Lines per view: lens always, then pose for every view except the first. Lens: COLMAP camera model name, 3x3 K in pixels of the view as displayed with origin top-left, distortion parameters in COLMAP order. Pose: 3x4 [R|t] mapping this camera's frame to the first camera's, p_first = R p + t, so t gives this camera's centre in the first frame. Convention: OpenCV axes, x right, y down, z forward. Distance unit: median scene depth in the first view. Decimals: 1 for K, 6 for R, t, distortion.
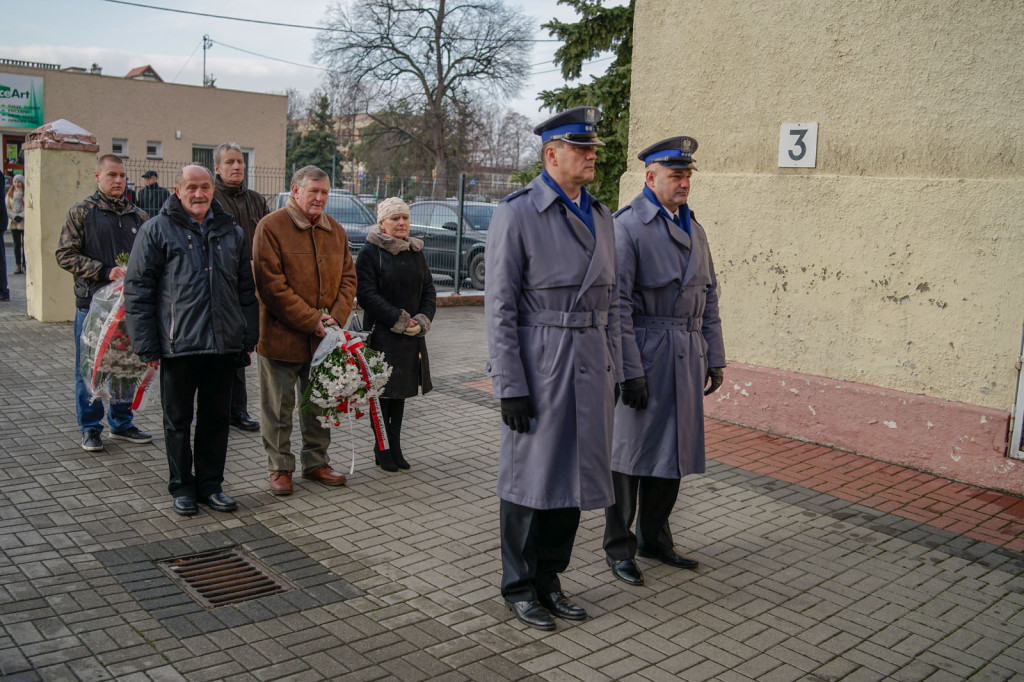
lens RADIAL K [[985.2, 0, 509.2], [0, 985.2, 338.5], [0, 0, 1]] dist [-0.102799, 0.097504]
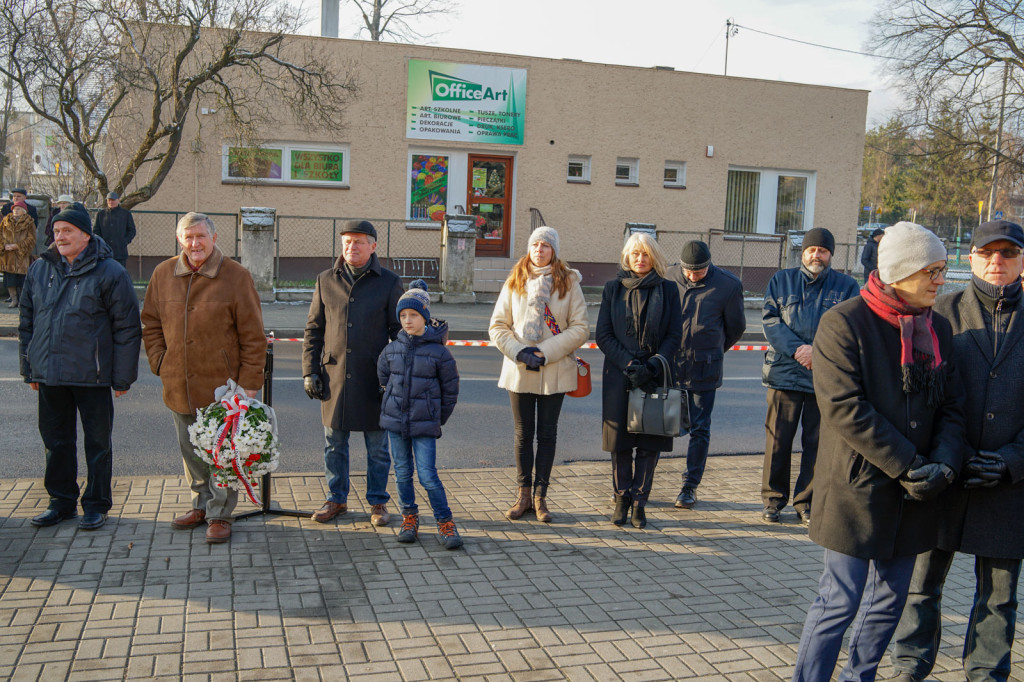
lens RADIAL K [[985.2, 0, 509.2], [0, 985.2, 338.5], [0, 0, 1]] dist [-0.102799, 0.097504]
pose [[0.906398, 0.044348, -0.420090, -0.196930], [-0.057040, 0.998215, -0.017692, -0.068581], [0.418556, 0.039998, 0.907310, 0.376403]]
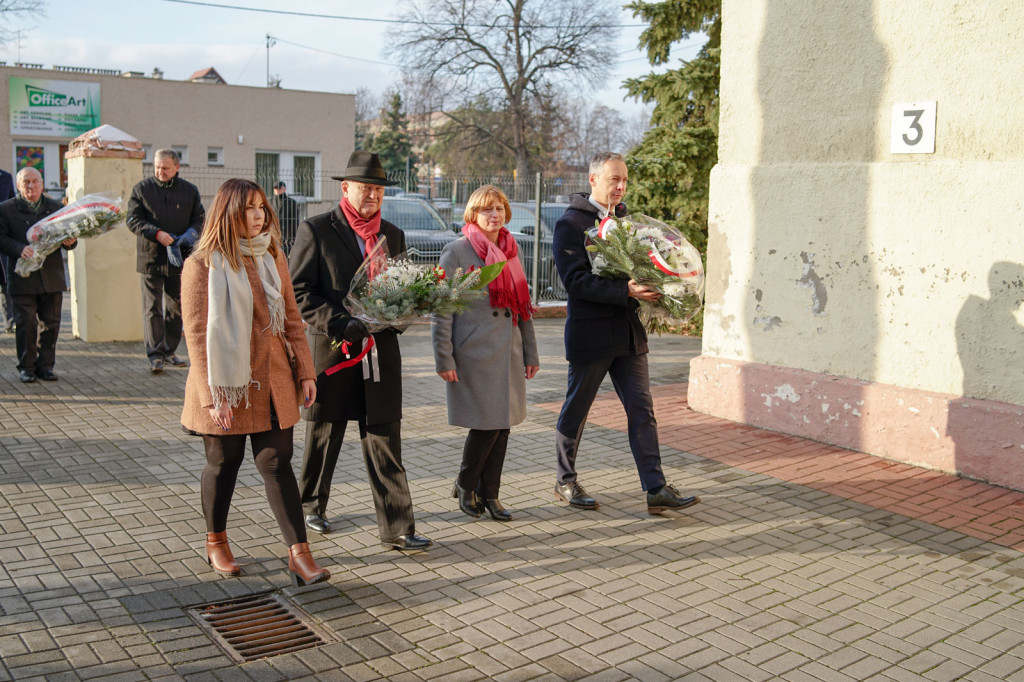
lens RADIAL K [[1071.6, 0, 506.1], [0, 1071.6, 339.3], [0, 0, 1]] dist [-0.105571, 0.104393]
pose [[0.995910, -0.014272, -0.089217, 0.003226], [0.013159, 0.999828, -0.013048, -0.000411], [0.089387, 0.011820, 0.995927, 0.006495]]
